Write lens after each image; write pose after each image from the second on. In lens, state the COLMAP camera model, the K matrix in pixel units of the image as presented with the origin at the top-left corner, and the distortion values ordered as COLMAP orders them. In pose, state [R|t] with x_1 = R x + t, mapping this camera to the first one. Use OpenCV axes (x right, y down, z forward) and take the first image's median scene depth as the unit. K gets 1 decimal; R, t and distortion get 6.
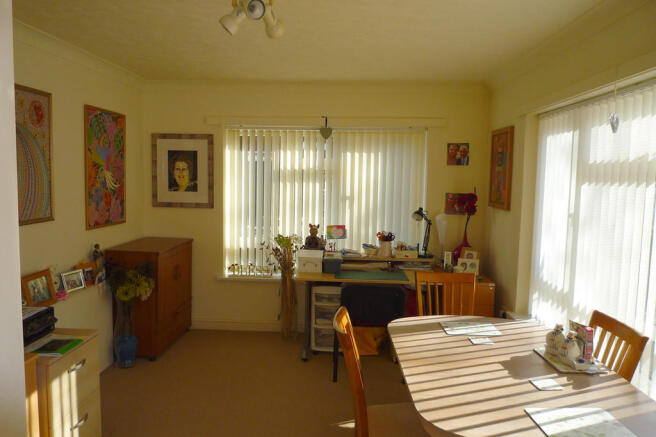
lens RADIAL K [[493.8, 0, 330.0], [0, 493.8, 222.1], [0, 0, 1]] dist [-0.002990, 0.004871]
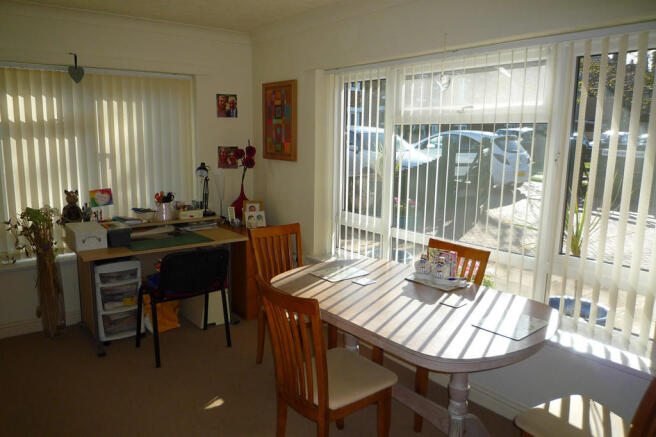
lens RADIAL K [[493.8, 0, 328.4], [0, 493.8, 218.1], [0, 0, 1]] dist [-0.002990, 0.004871]
pose [[0.767704, -0.118087, 0.629831, -0.228465], [0.065412, 0.992181, 0.106293, -0.009109], [-0.637458, -0.040403, 0.769425, 0.121393]]
